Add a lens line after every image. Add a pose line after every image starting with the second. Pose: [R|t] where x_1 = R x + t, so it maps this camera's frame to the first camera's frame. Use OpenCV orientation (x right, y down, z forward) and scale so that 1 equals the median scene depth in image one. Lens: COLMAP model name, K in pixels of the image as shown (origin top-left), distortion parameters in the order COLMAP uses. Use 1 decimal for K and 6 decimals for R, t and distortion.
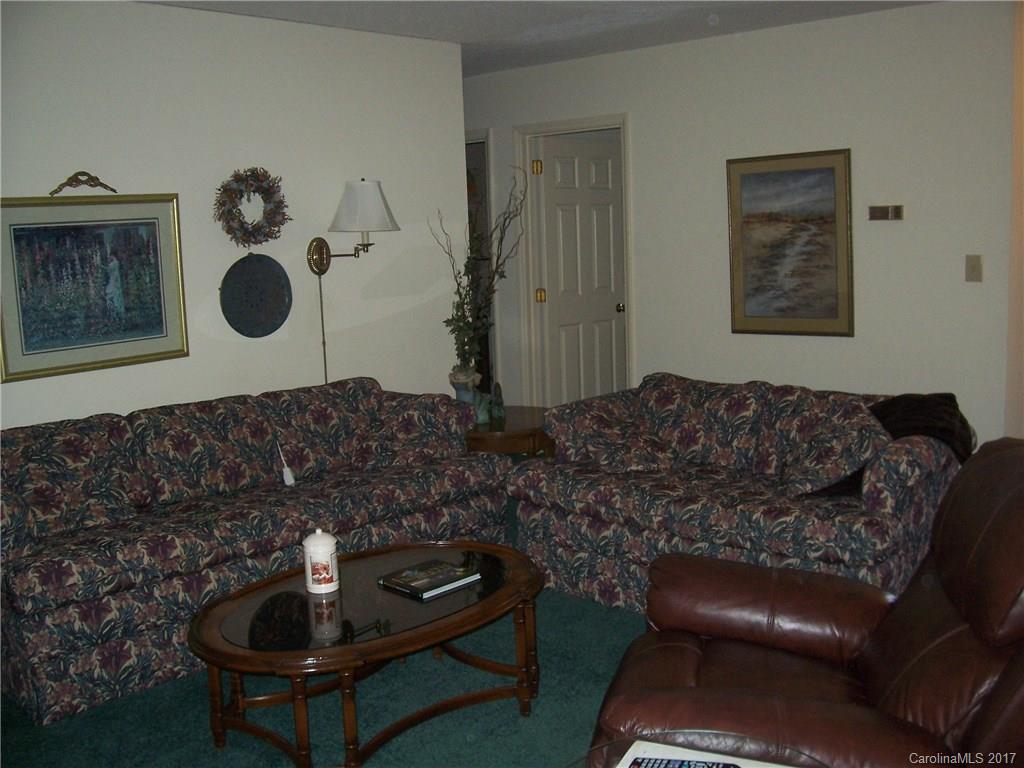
lens RADIAL K [[1032.2, 0, 529.9], [0, 1032.2, 384.8], [0, 0, 1]] dist [-0.190616, 0.210713]
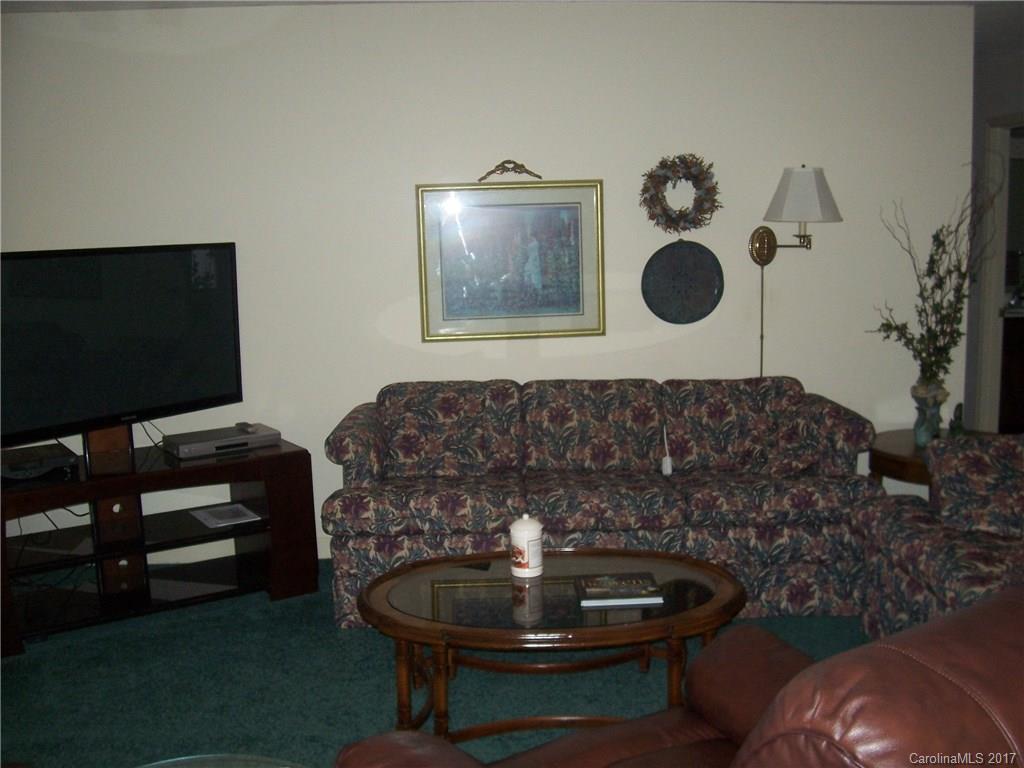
lens RADIAL K [[1032.2, 0, 529.9], [0, 1032.2, 384.8], [0, 0, 1]] dist [-0.190616, 0.210713]
pose [[0.722999, 0.124396, -0.679557, 0.353221], [-0.111004, 0.991792, 0.063452, -0.038875], [0.681872, 0.029558, 0.730874, 0.183210]]
